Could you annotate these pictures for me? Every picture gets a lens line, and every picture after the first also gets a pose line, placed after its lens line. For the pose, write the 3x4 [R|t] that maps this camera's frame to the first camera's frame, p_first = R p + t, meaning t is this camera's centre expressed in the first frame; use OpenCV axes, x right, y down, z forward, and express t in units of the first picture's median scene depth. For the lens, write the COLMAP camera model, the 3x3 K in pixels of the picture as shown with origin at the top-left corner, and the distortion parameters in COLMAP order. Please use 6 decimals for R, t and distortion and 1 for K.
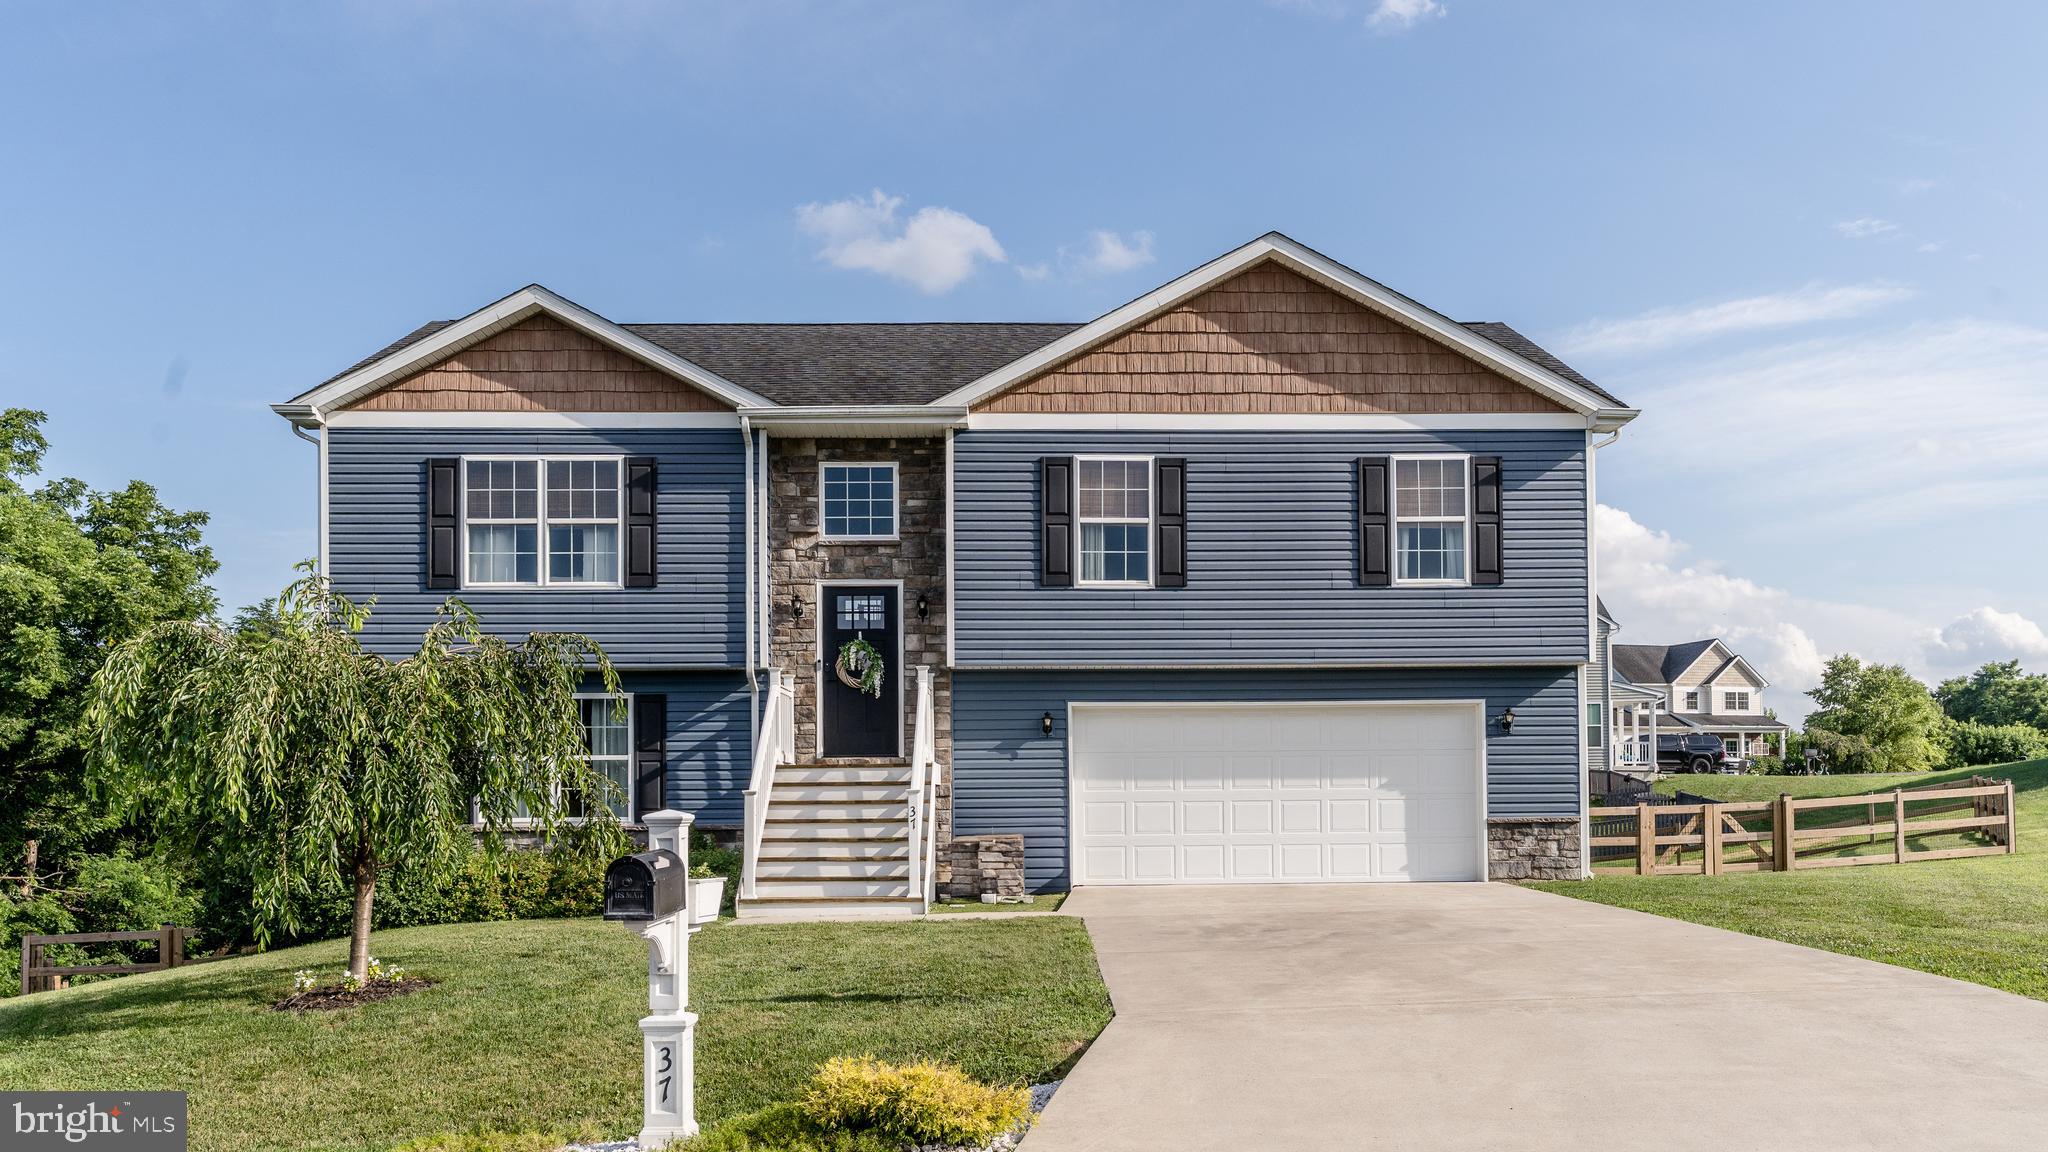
lens RADIAL K [[1777.3, 0, 1070.4], [0, 1777.3, 752.9], [0, 0, 1]] dist [0.001168, -0.000411]
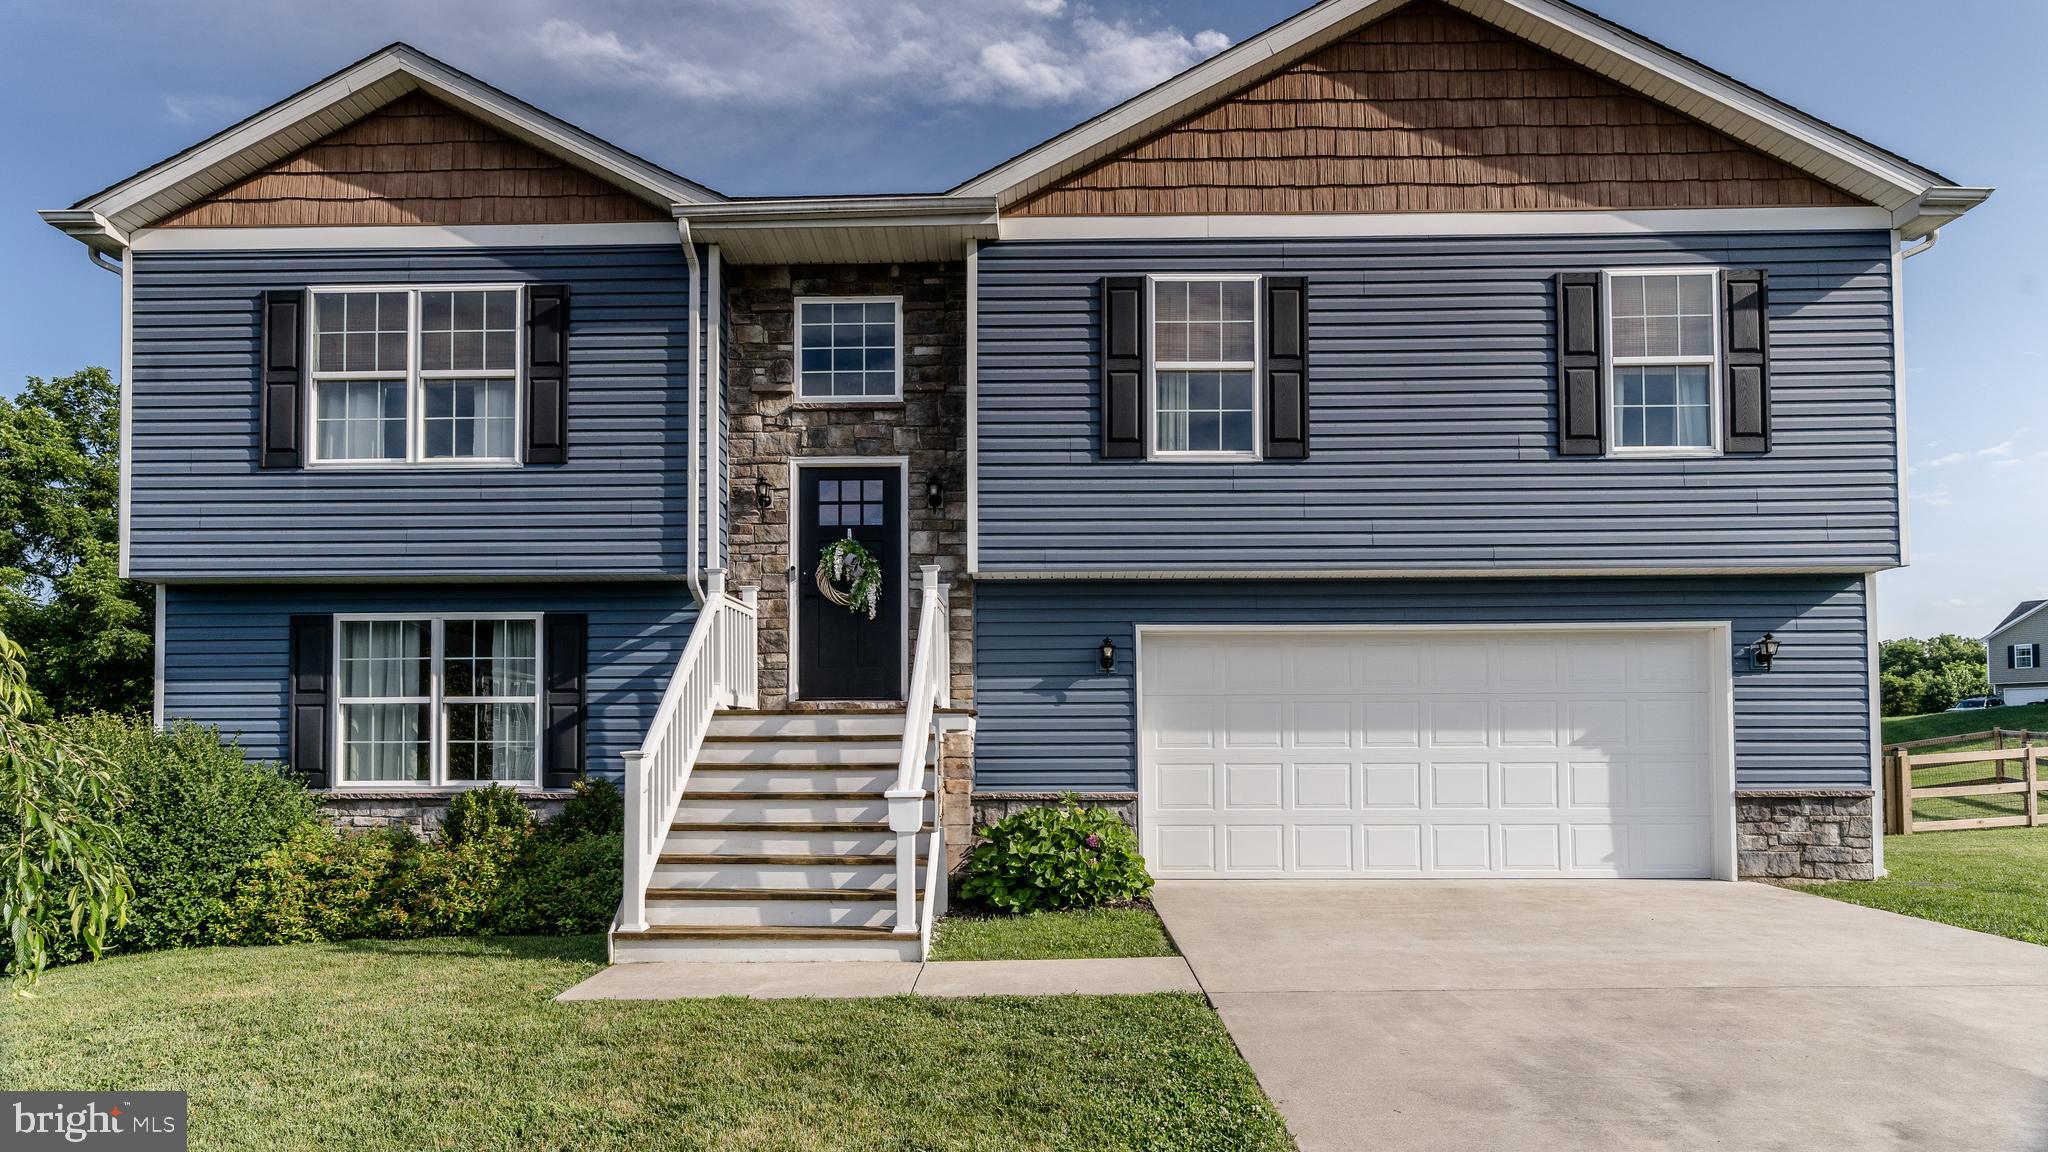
lens RADIAL K [[1225.5, 0, 982.8], [0, 1225.5, 708.8], [0, 0, 1]] dist [-0.004425, -0.000004]
pose [[0.997565, 0.003799, -0.069639, -0.028528], [-0.003535, 0.999986, 0.003904, 0.003757], [0.069653, -0.003649, 0.997565, 0.505627]]
